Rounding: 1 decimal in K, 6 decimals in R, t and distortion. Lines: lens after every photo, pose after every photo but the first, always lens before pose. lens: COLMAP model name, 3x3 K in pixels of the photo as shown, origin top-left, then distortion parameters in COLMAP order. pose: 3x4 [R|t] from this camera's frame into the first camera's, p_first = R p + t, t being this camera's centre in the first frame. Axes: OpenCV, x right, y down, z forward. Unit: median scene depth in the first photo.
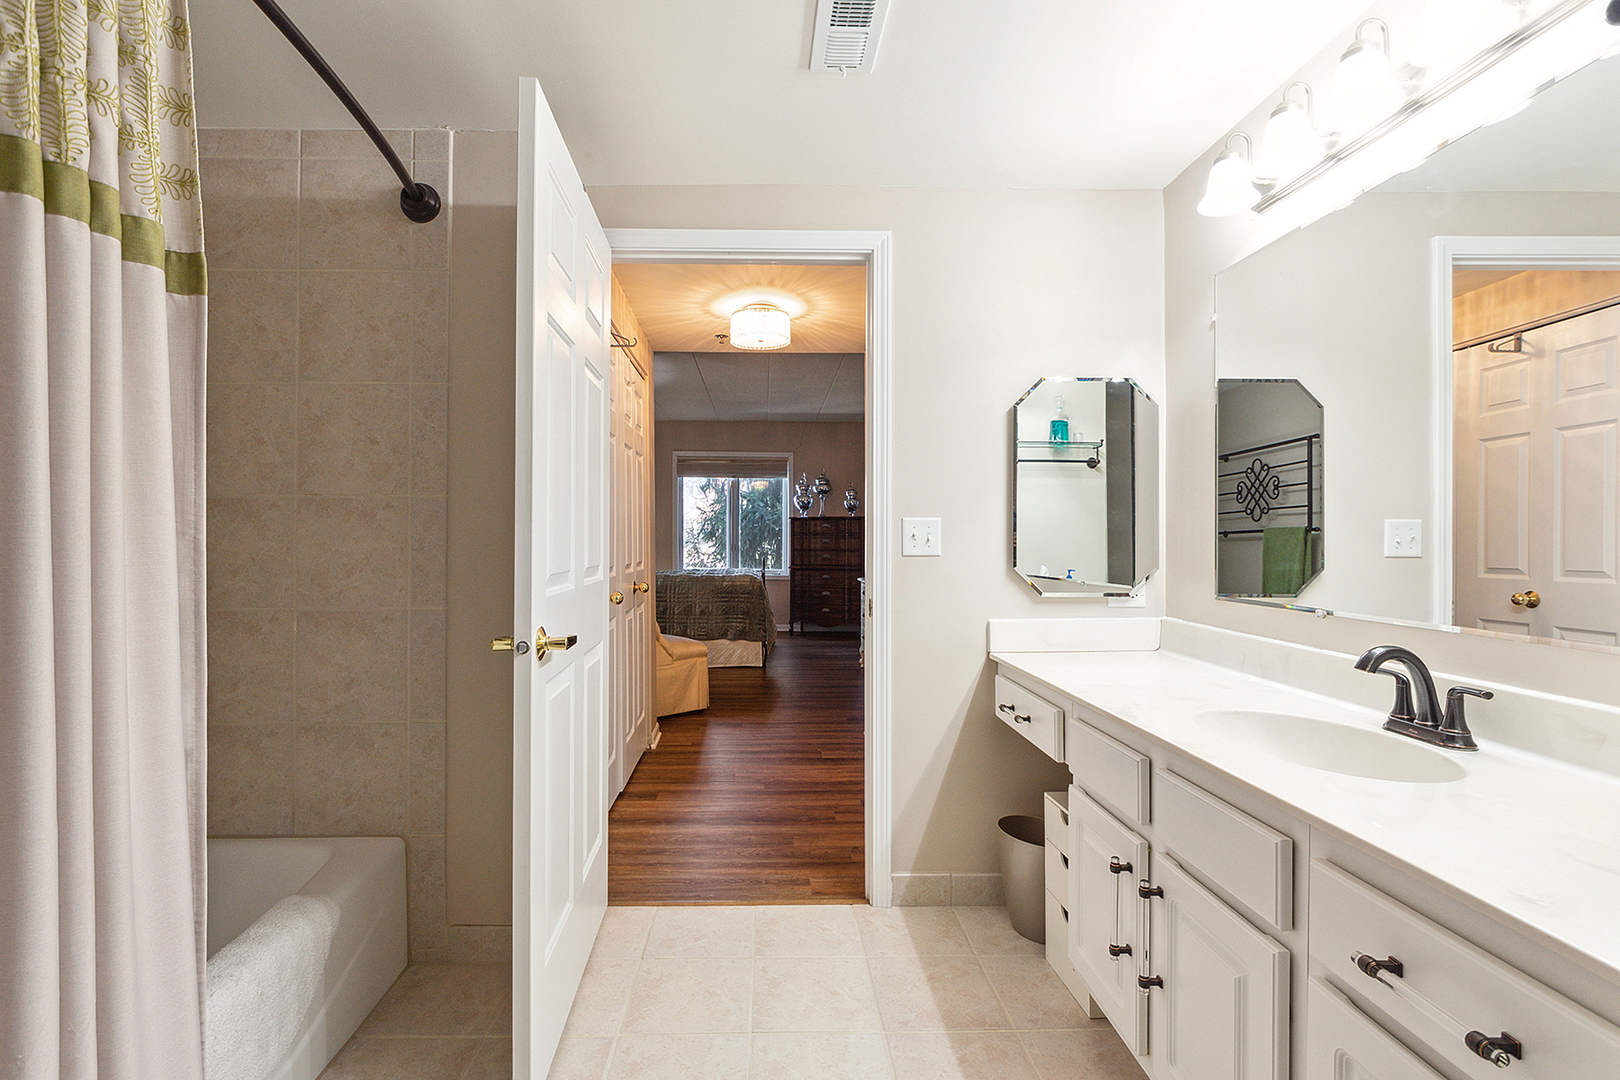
lens RADIAL K [[724.2, 0, 807.3], [0, 724.2, 551.5], [0, 0, 1]] dist [-0.001336, -0.000599]
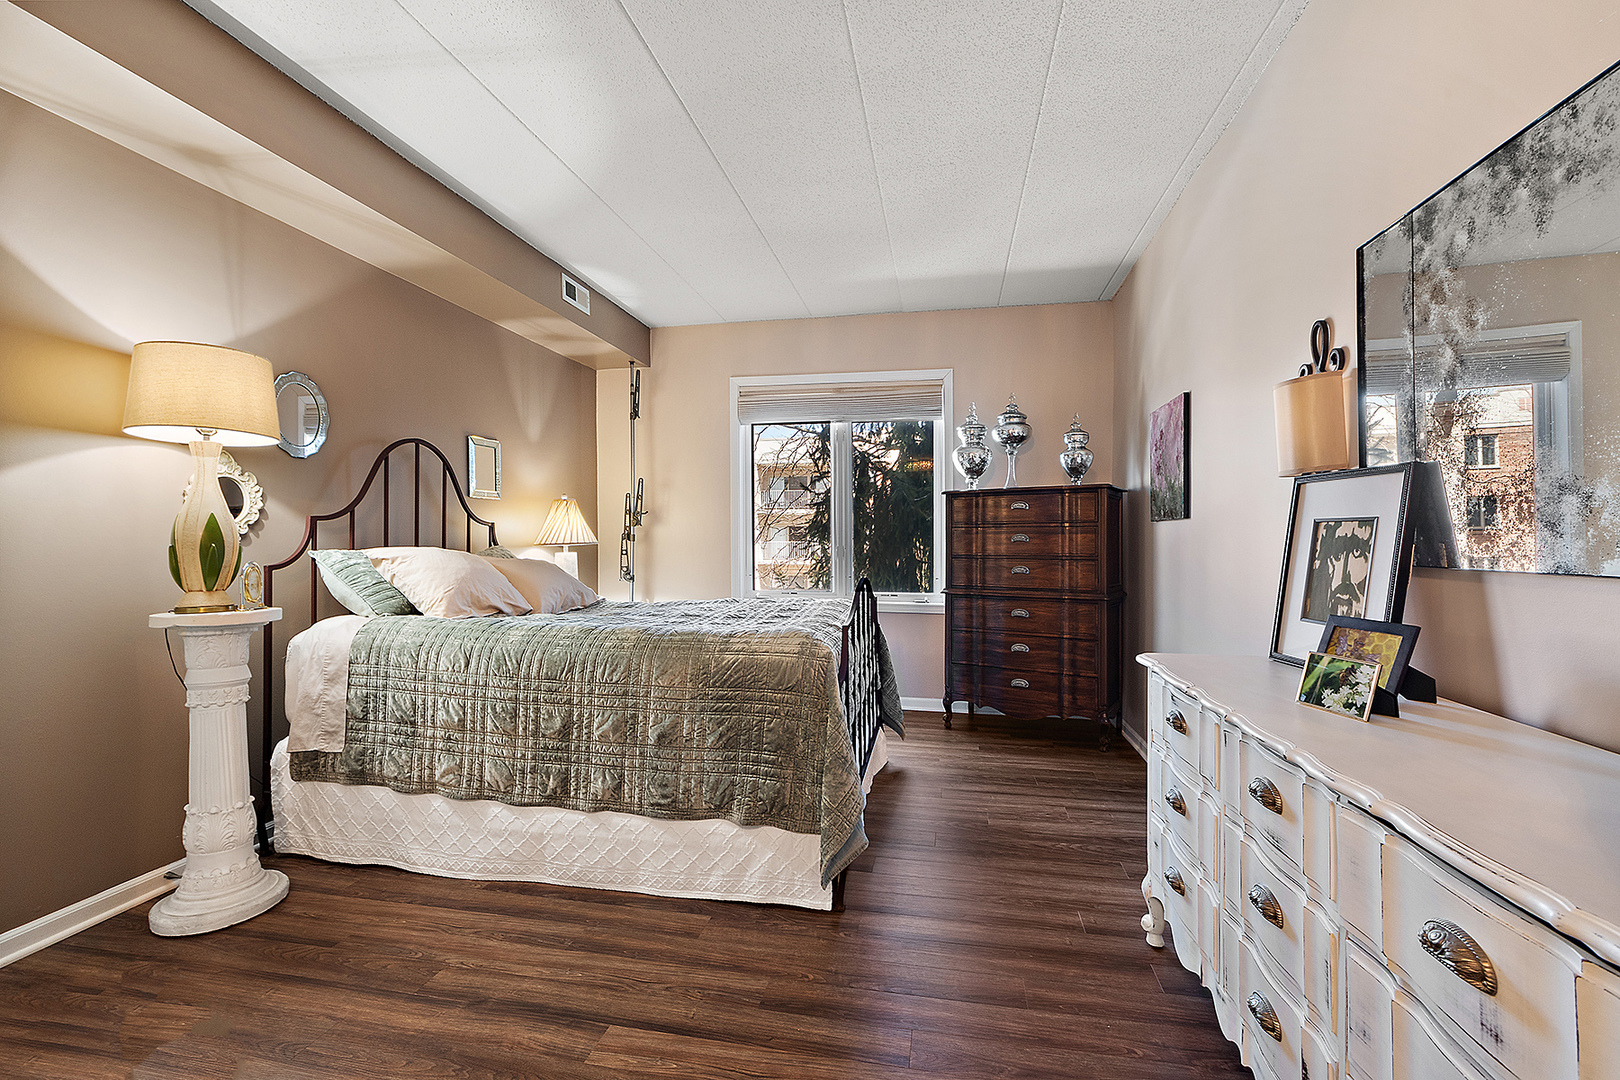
lens RADIAL K [[724.2, 0, 807.3], [0, 724.2, 551.5], [0, 0, 1]] dist [-0.001336, -0.000599]
pose [[0.969658, 0.000565, -0.244463, 0.006609], [-0.001165, 0.999997, -0.002310, -0.004607], [0.244461, 0.002525, 0.969656, 0.496806]]
